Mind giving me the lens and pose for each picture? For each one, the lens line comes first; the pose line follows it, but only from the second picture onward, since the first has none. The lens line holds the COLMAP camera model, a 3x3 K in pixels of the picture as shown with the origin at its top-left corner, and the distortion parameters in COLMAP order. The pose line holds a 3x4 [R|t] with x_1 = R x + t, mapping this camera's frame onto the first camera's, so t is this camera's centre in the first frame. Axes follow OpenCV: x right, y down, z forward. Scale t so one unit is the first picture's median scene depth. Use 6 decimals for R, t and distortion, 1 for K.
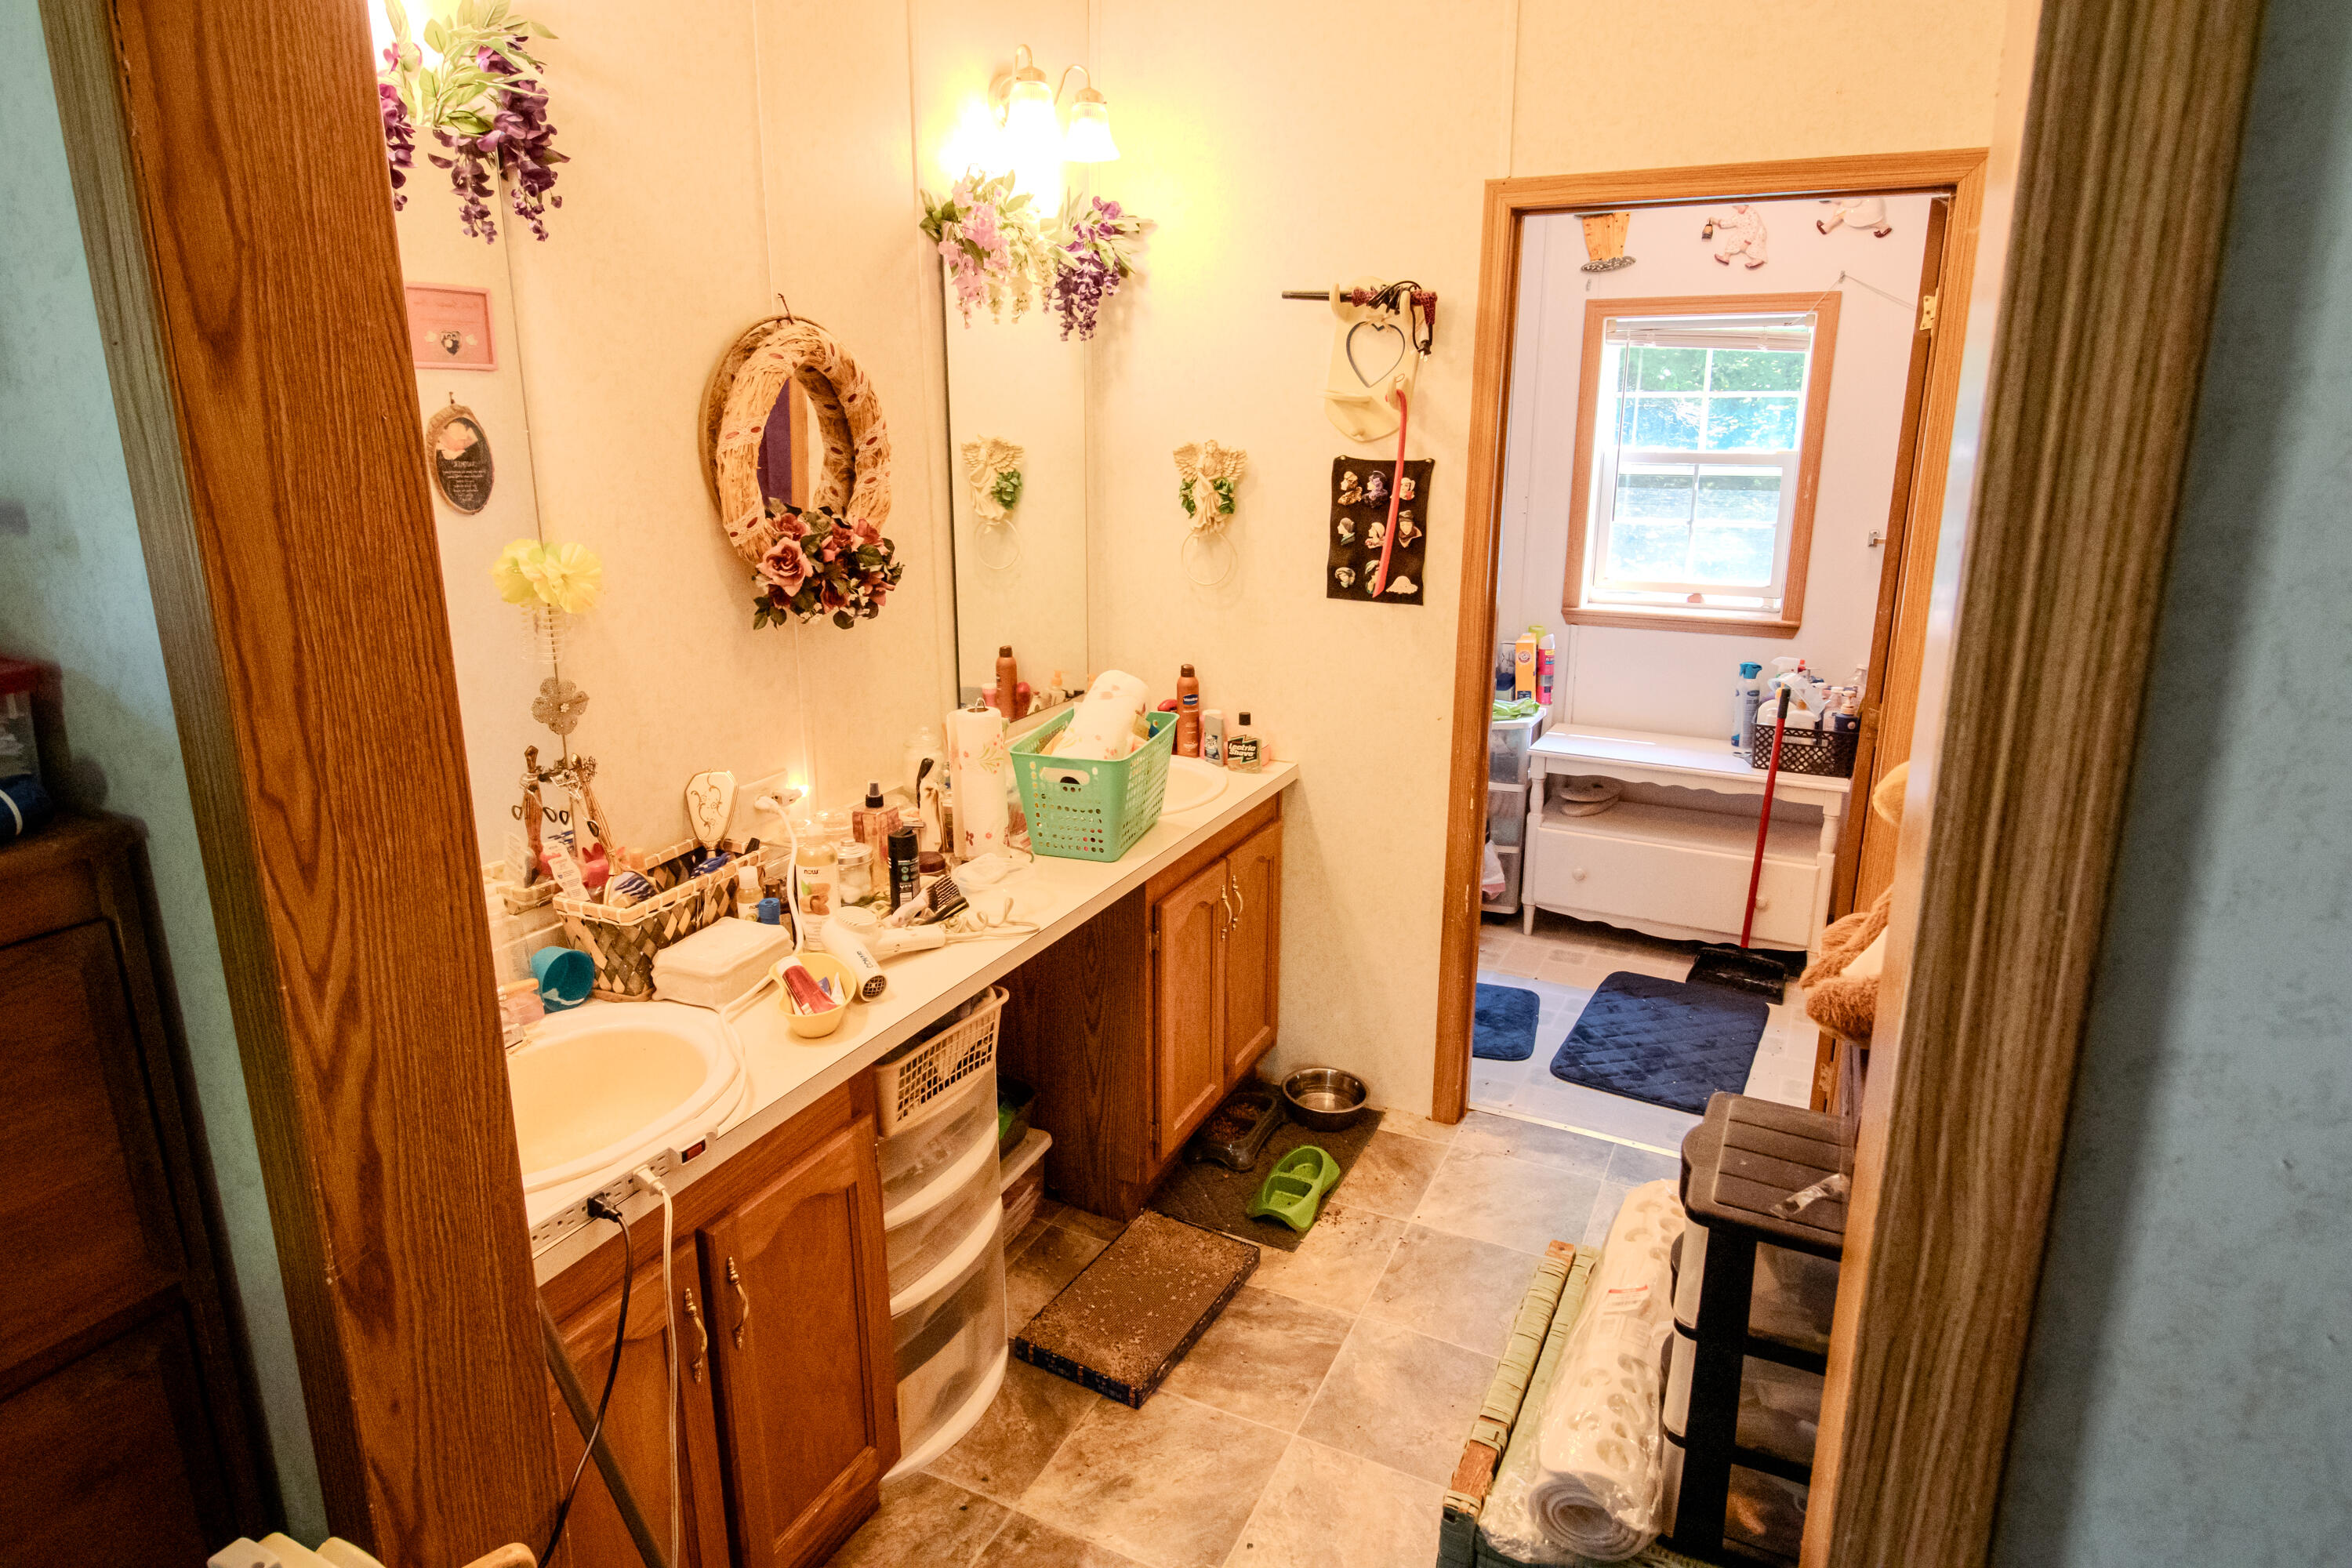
lens RADIAL K [[1423.4, 0, 1175.4], [0, 1423.4, 782.0], [0, 0, 1]] dist [0.009338, -0.014170]
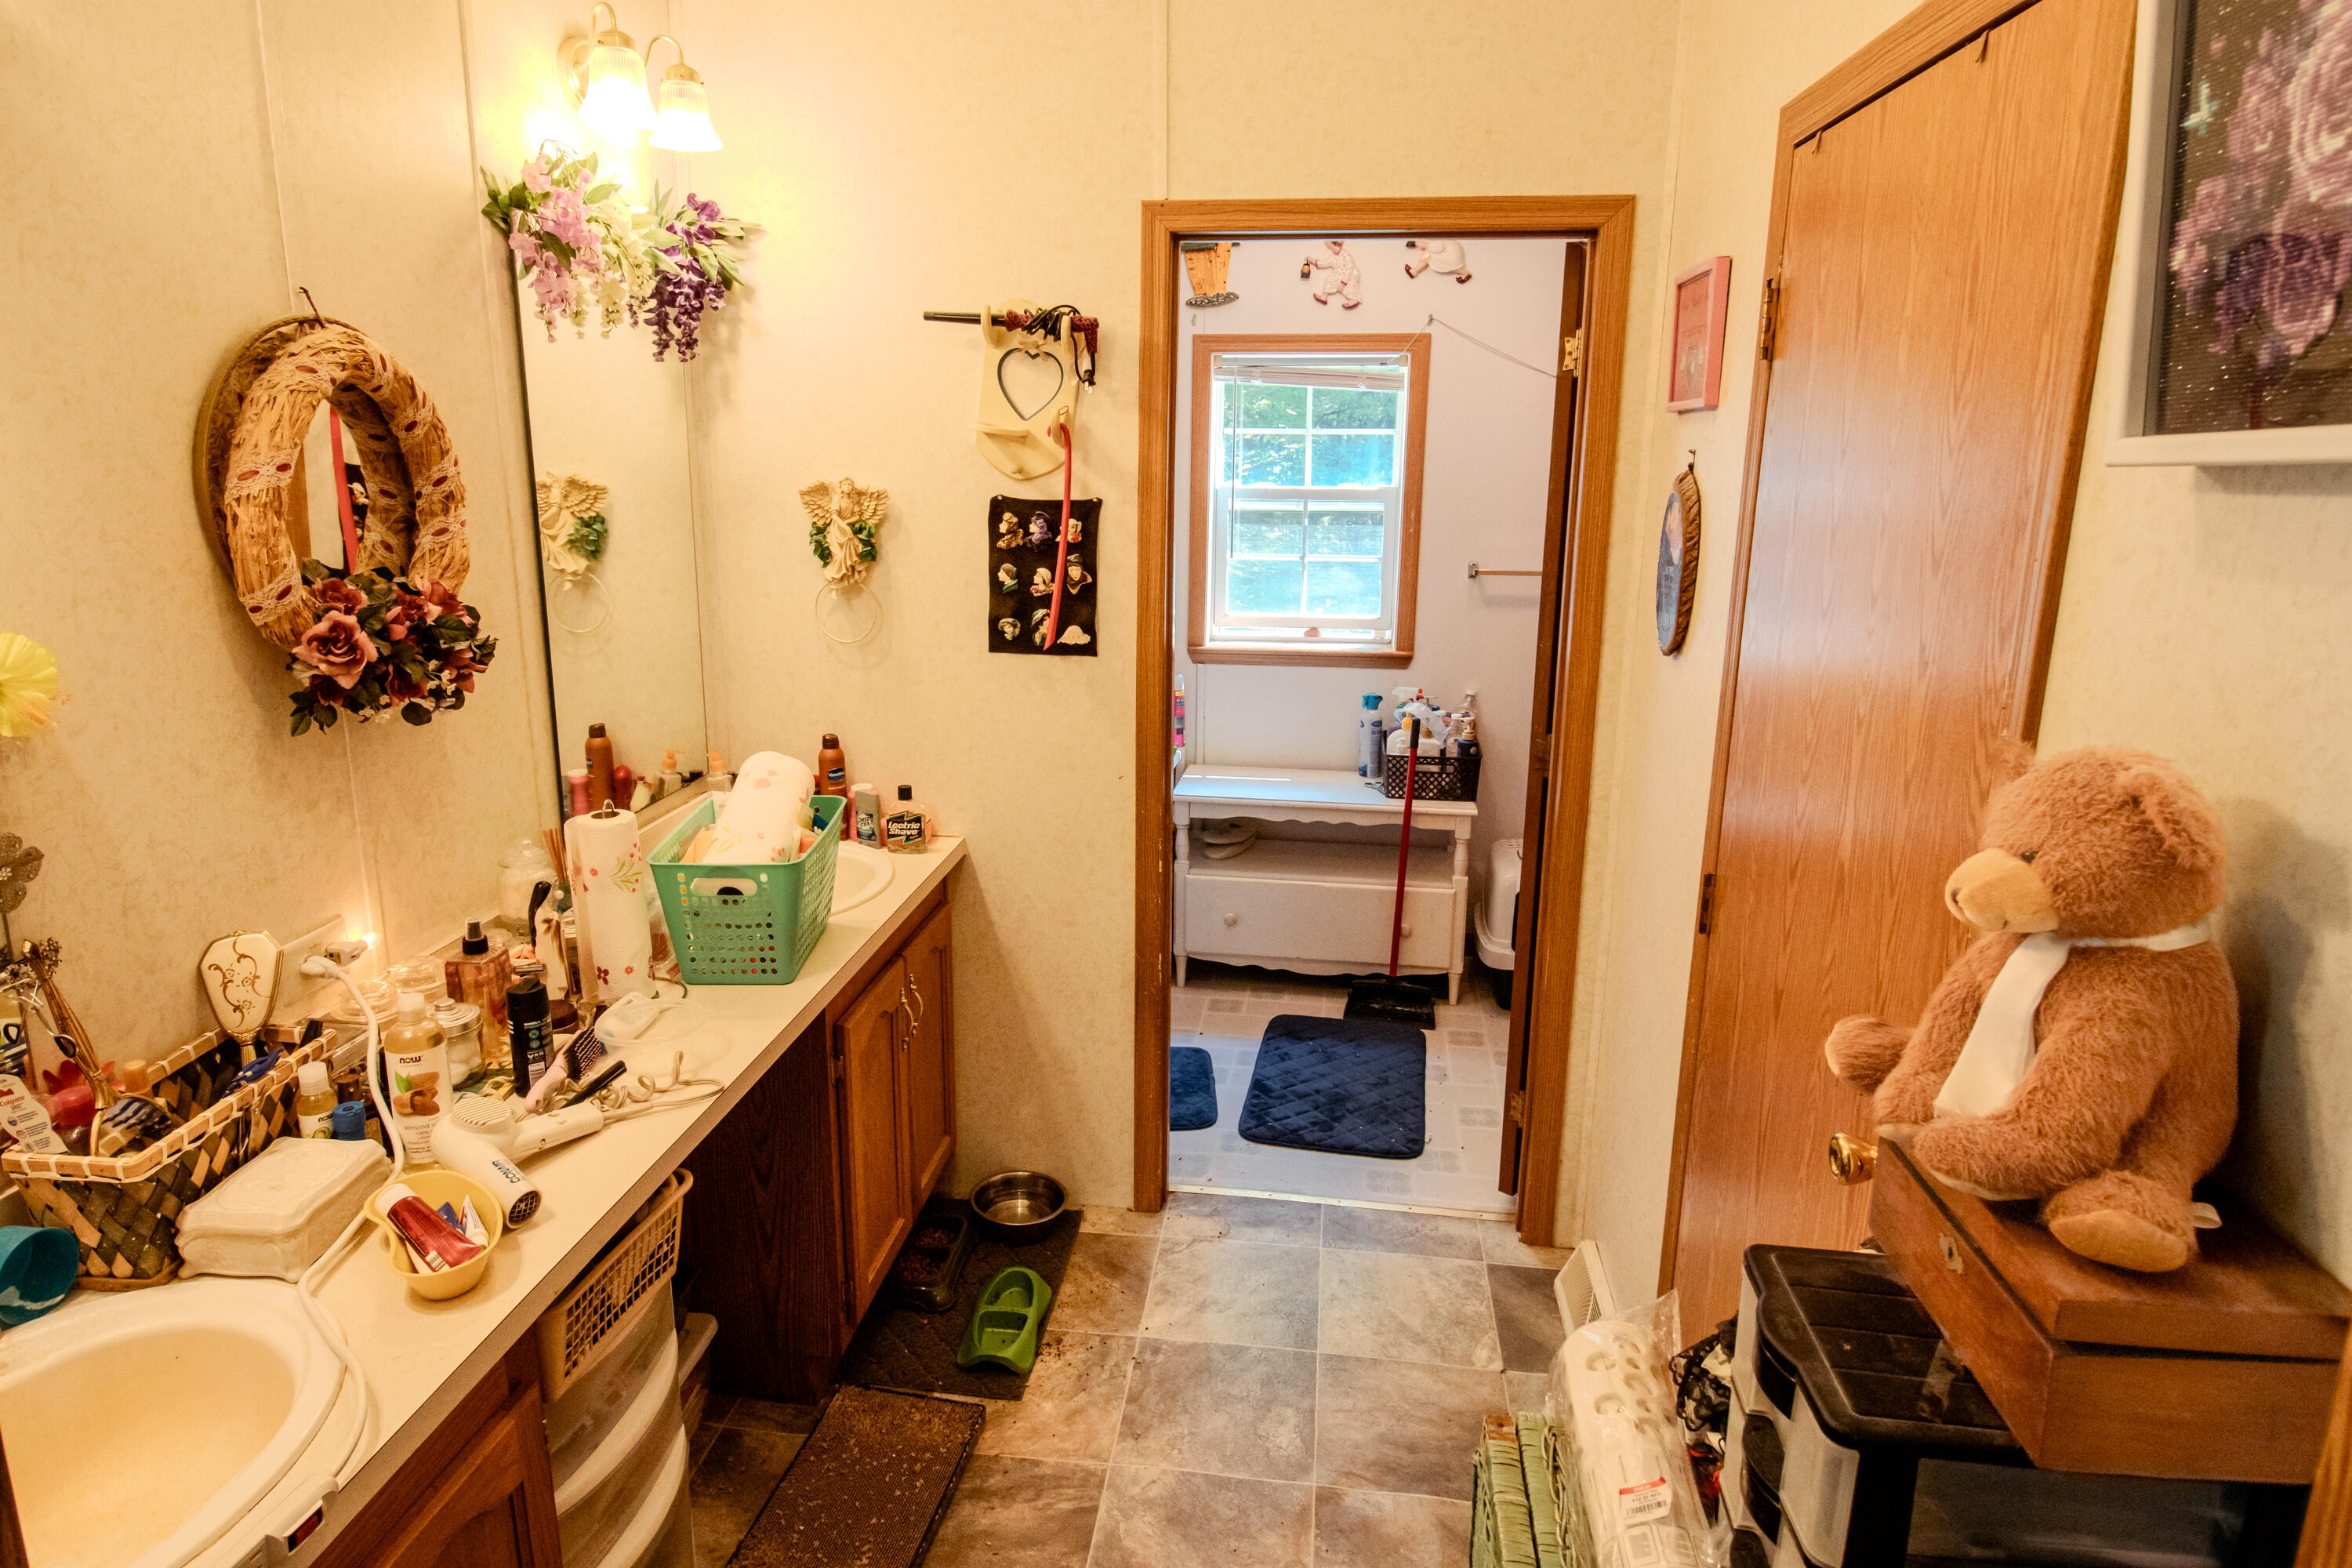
lens RADIAL K [[1423.4, 0, 1176.1], [0, 1423.4, 765.6], [0, 0, 1]] dist [0.009338, -0.014170]
pose [[0.943853, -0.067872, 0.323319, -0.083786], [0.078666, 0.996692, -0.020417, -0.032956], [-0.320863, 0.044705, 0.946070, 0.125616]]
